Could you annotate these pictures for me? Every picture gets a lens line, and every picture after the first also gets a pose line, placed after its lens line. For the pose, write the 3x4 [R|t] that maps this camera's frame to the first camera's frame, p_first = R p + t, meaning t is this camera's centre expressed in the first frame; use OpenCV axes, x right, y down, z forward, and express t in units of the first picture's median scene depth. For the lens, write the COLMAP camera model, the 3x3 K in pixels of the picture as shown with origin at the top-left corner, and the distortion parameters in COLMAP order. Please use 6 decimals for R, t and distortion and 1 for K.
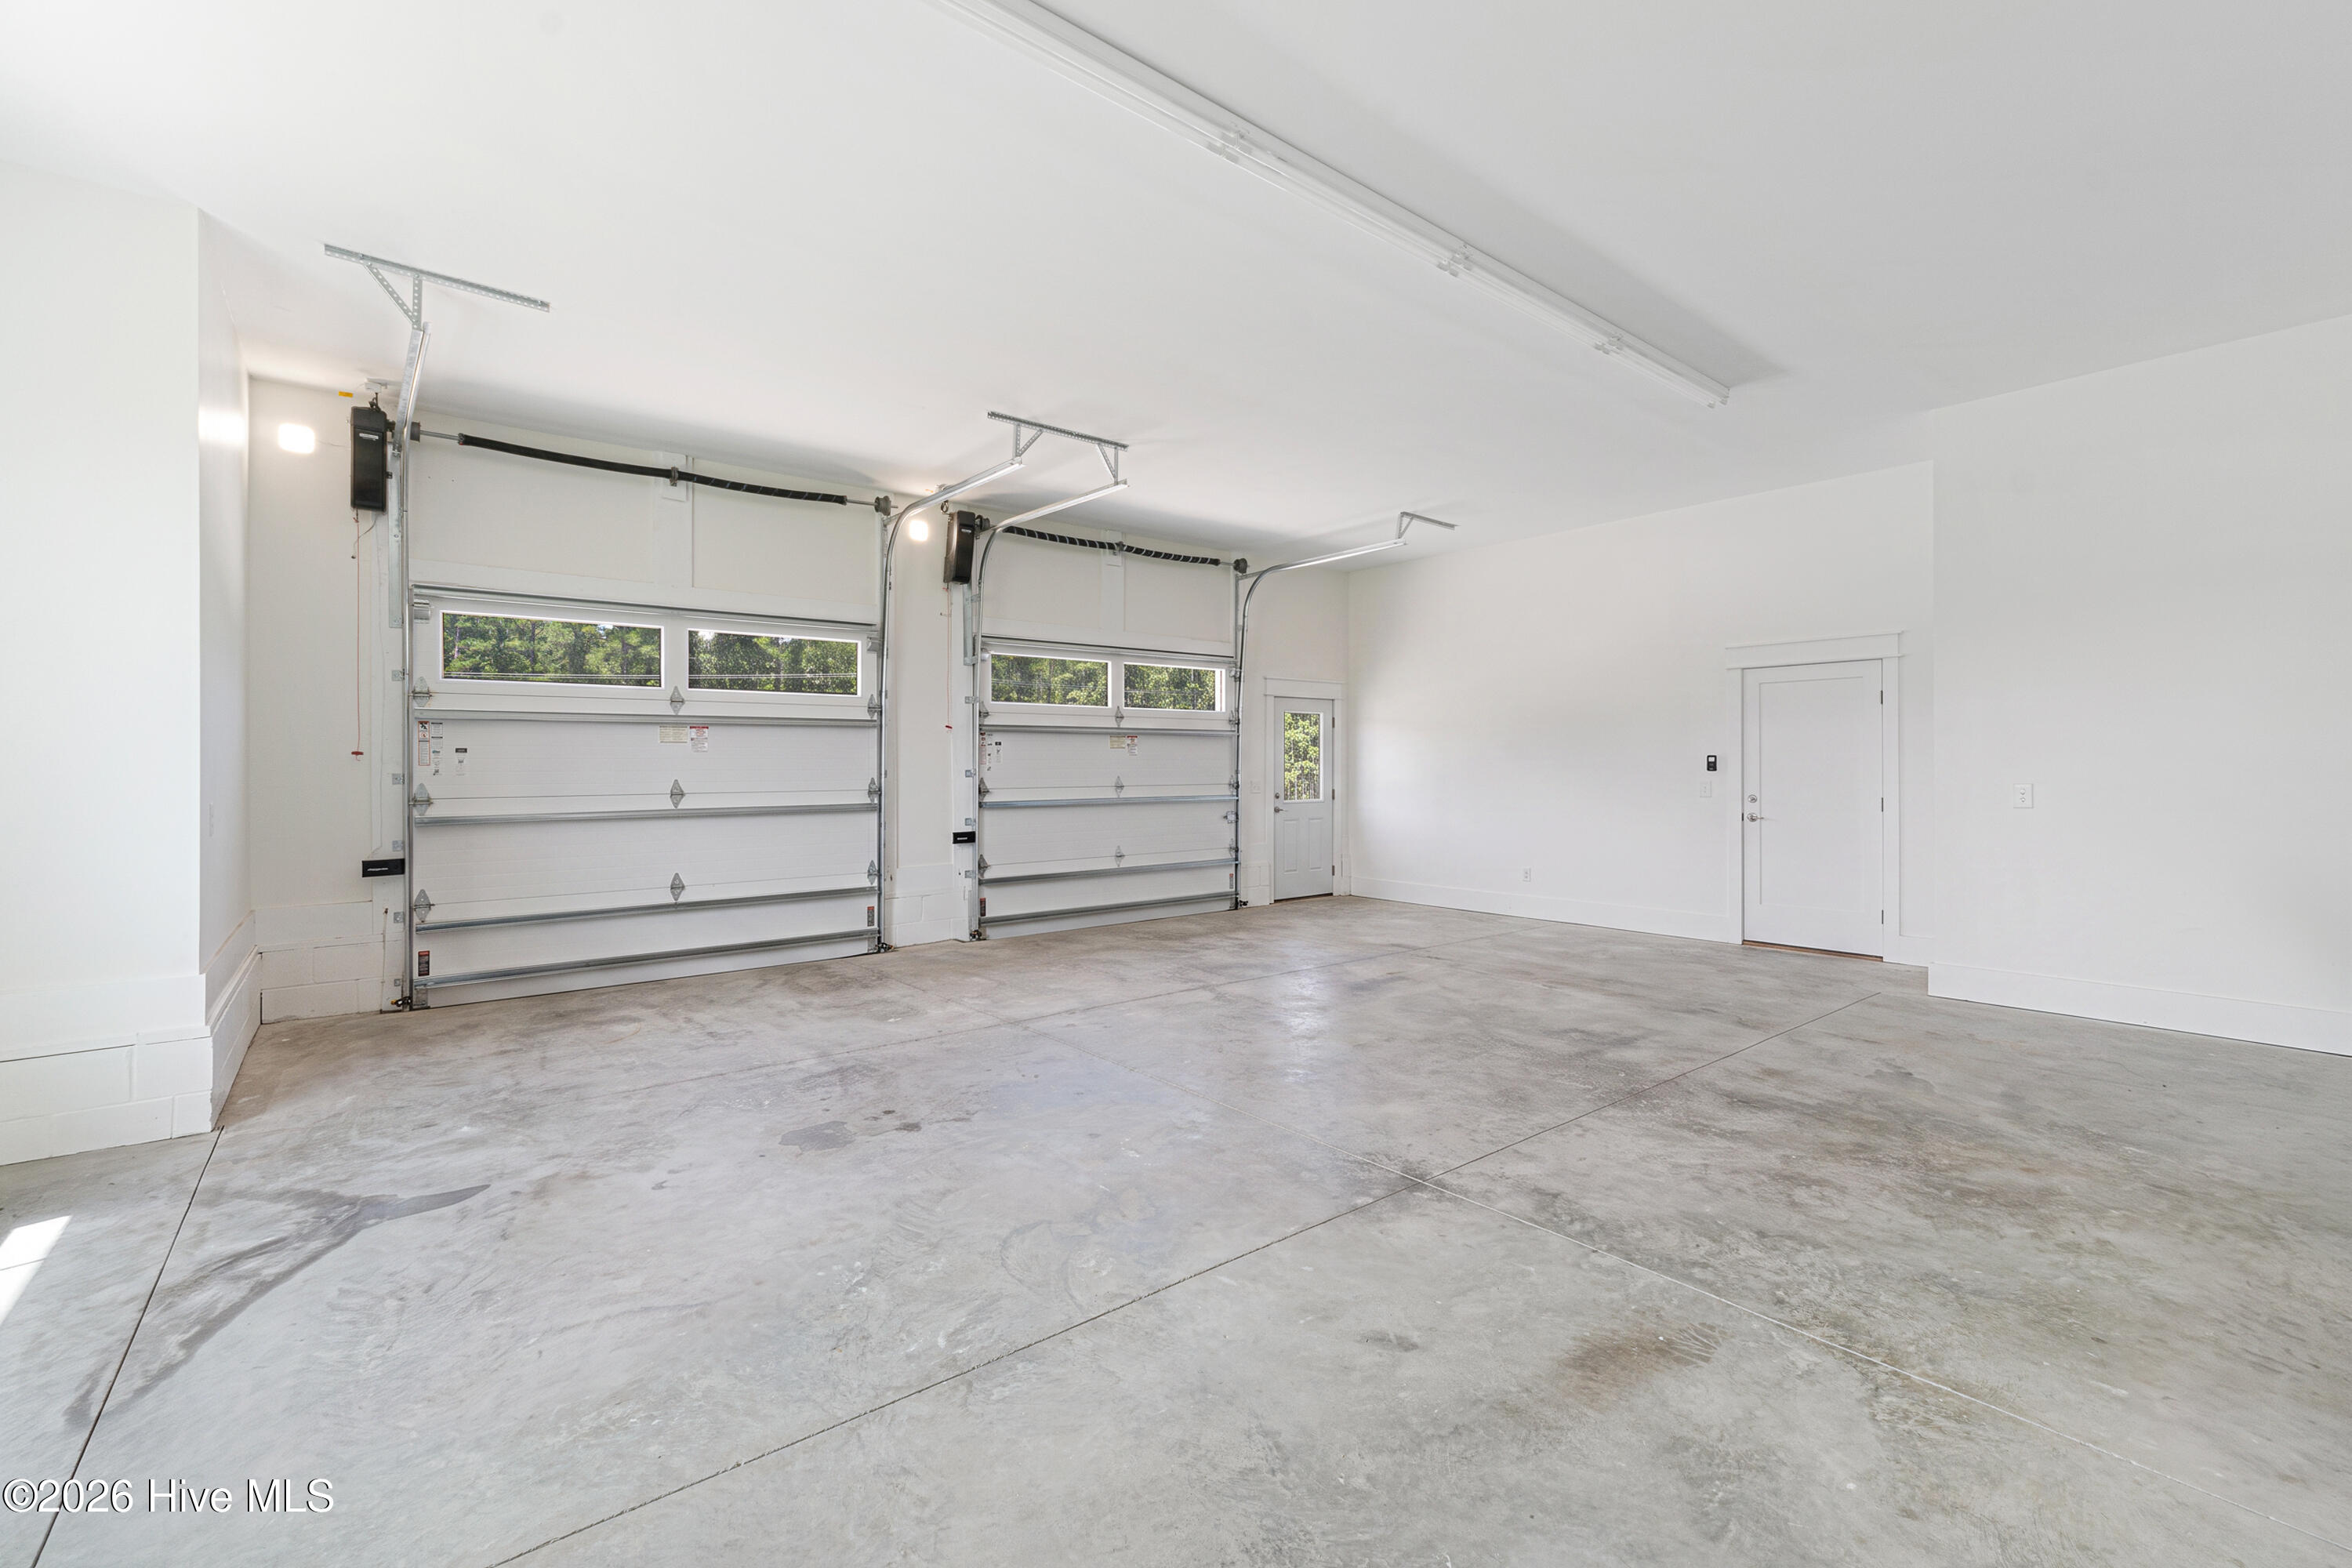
lens RADIAL K [[1017.2, 0, 1135.6], [0, 1017.2, 776.4], [0, 0, 1]] dist [-0.000729, -0.000072]
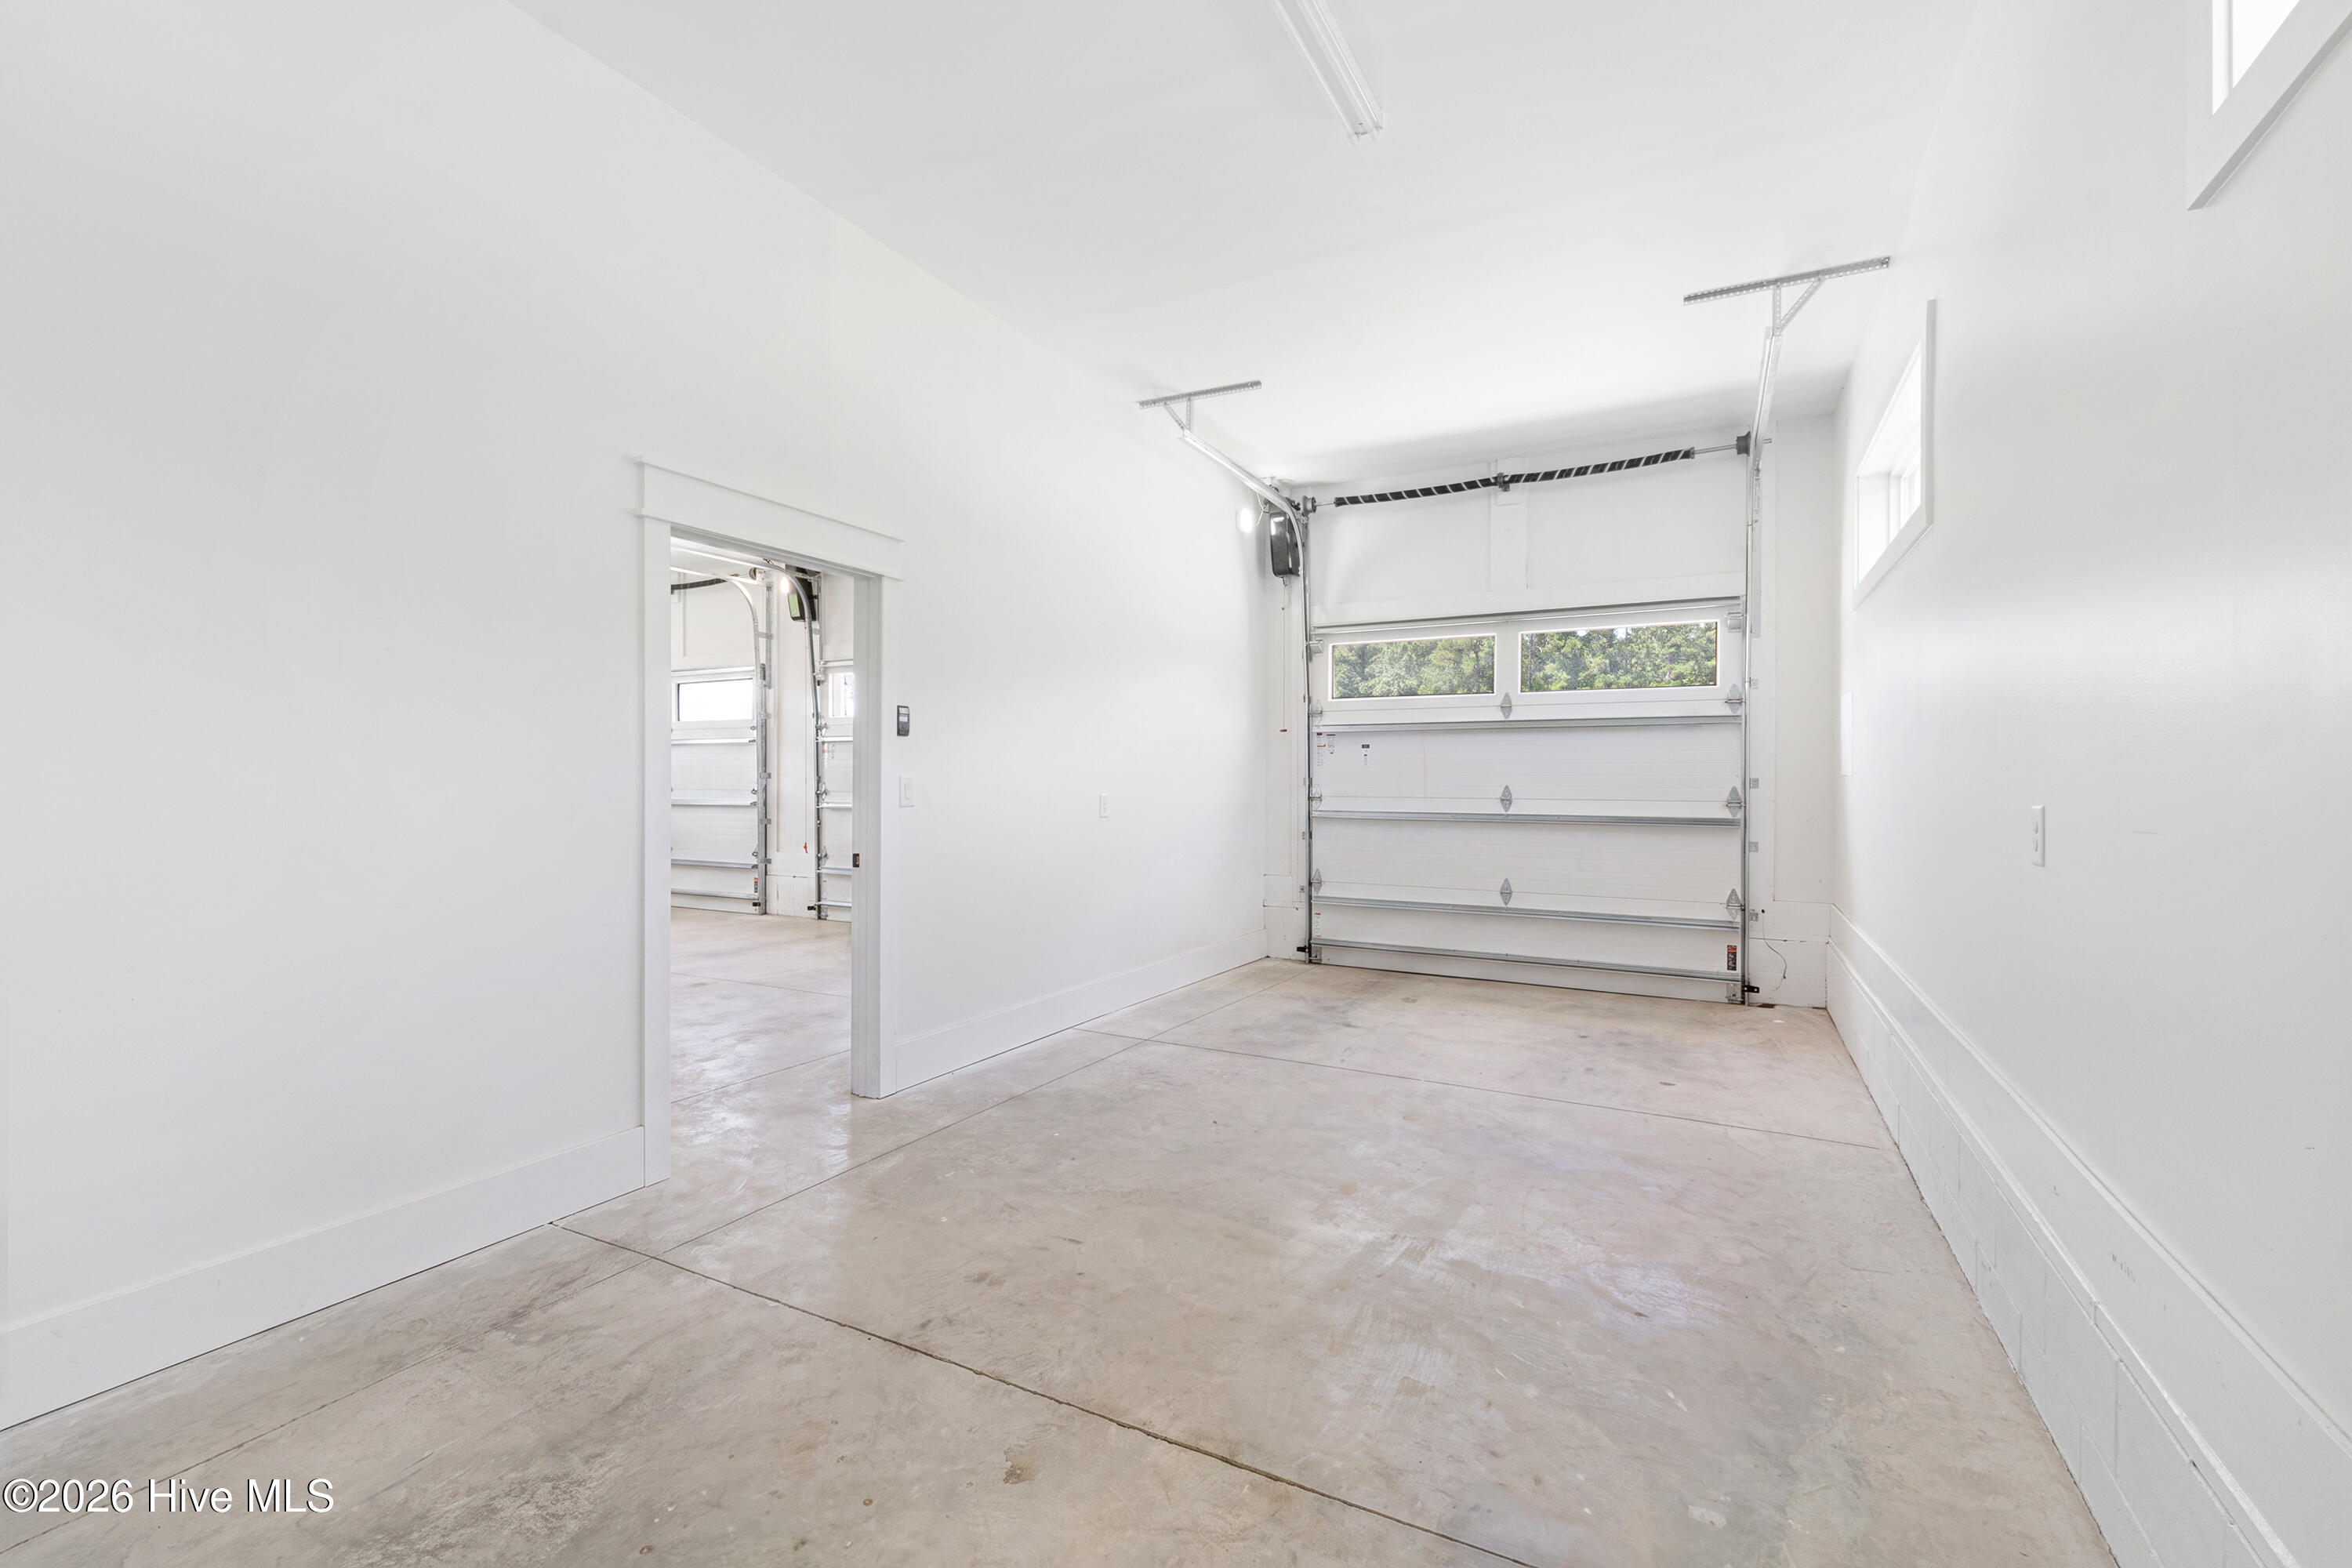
lens RADIAL K [[1025.2, 0, 1176.0], [0, 1025.2, 784.0], [0, 0, 1]] dist [0.094689, 0.000032]
pose [[0.434917, 0.013494, -0.900369, 0.365198], [-0.011973, 0.999886, 0.009202, -0.003403], [0.900391, 0.006778, 0.435029, 0.286681]]
